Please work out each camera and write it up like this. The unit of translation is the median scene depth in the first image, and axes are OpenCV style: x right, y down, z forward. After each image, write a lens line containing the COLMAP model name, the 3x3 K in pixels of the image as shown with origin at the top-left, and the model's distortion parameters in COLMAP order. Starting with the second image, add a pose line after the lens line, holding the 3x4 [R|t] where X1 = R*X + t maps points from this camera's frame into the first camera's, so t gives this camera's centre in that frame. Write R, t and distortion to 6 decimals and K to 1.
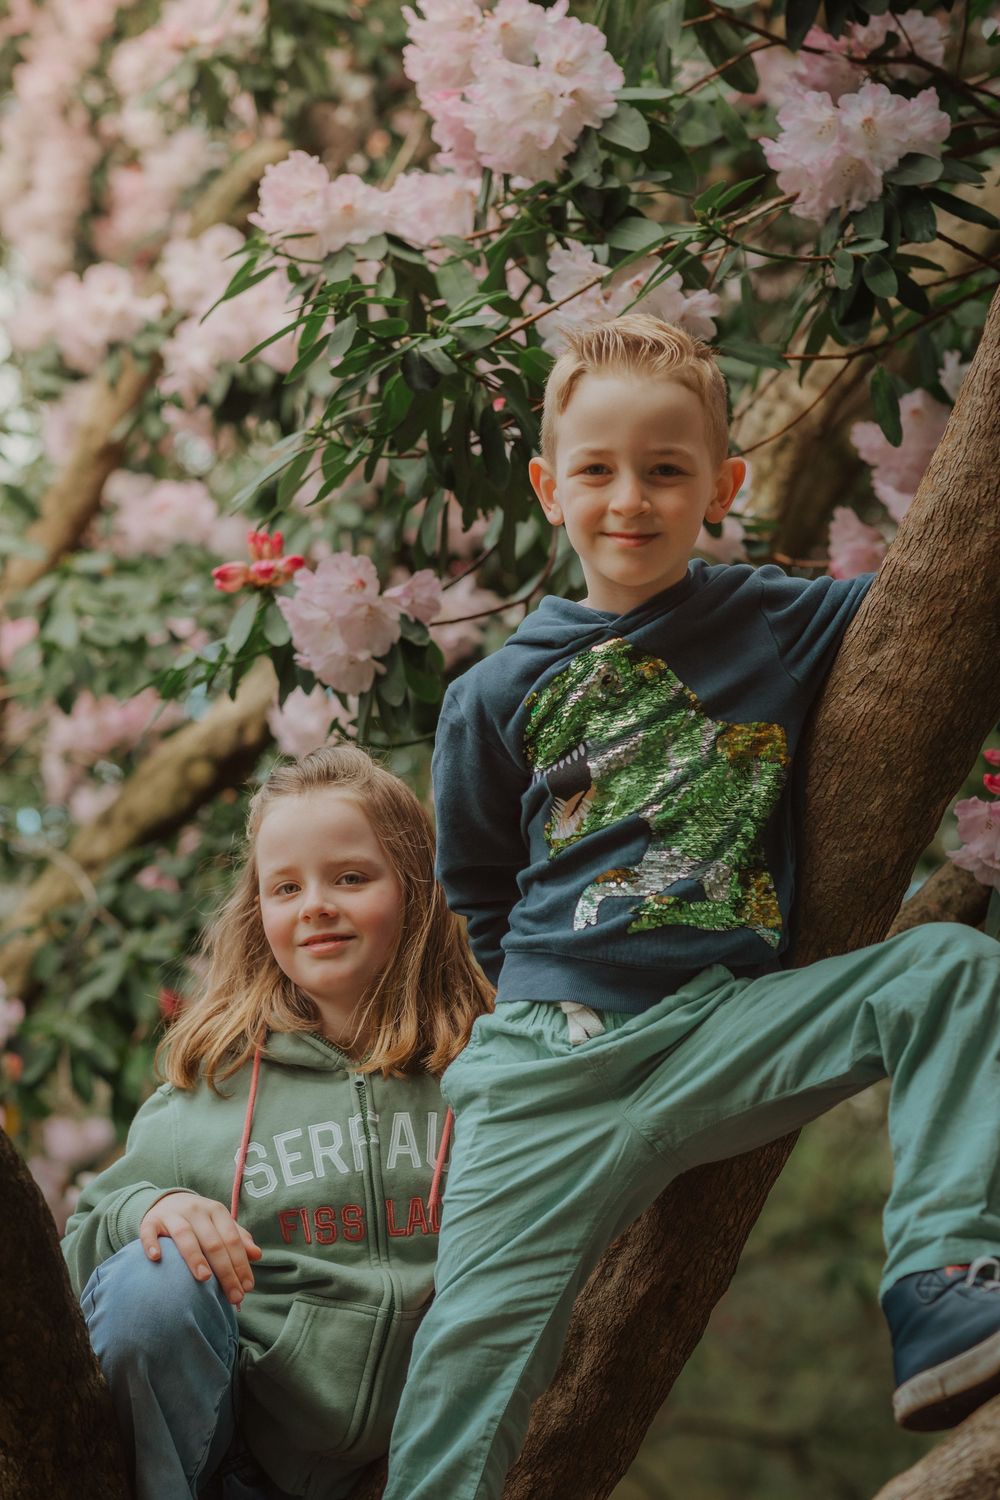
lens RADIAL K [[3126.1, 0, 294.1], [0, 3126.1, 799.0], [0, 0, 1]] dist [0.077860, -0.156650]
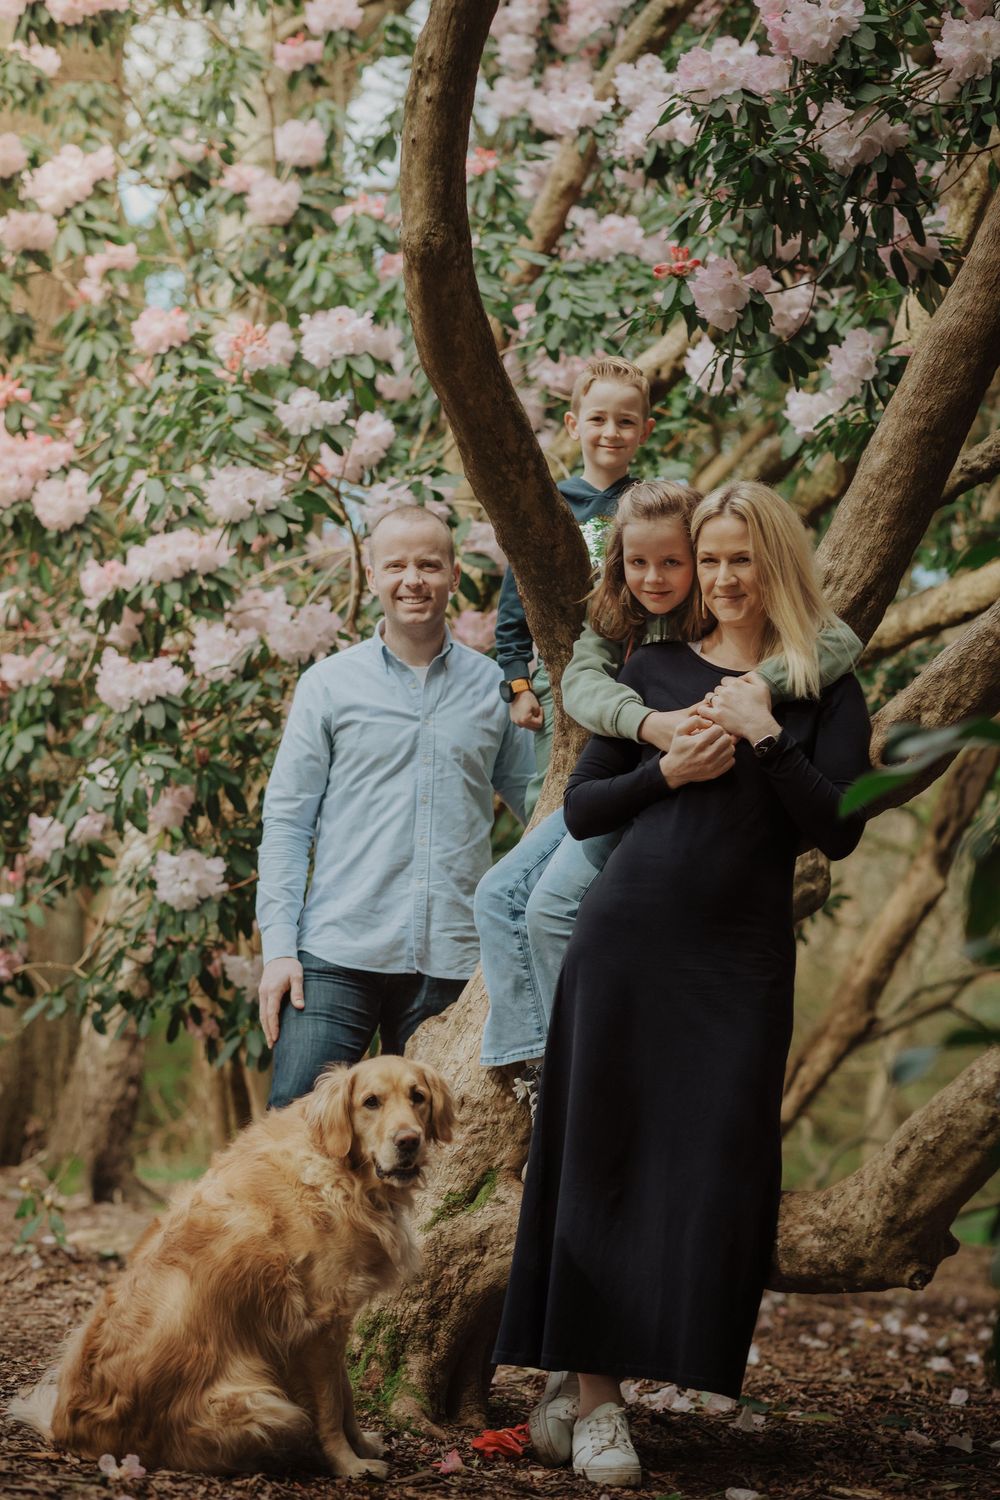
lens RADIAL K [[3055.8, 0, 492.0], [0, 3055.8, 726.6], [0, 0, 1]] dist [0.030054, -0.163484]
pose [[0.997639, -0.003709, -0.068582, 0.003164], [0.008547, 0.997483, 0.070383, 0.074907], [0.068149, -0.070803, 0.995160, -0.894927]]
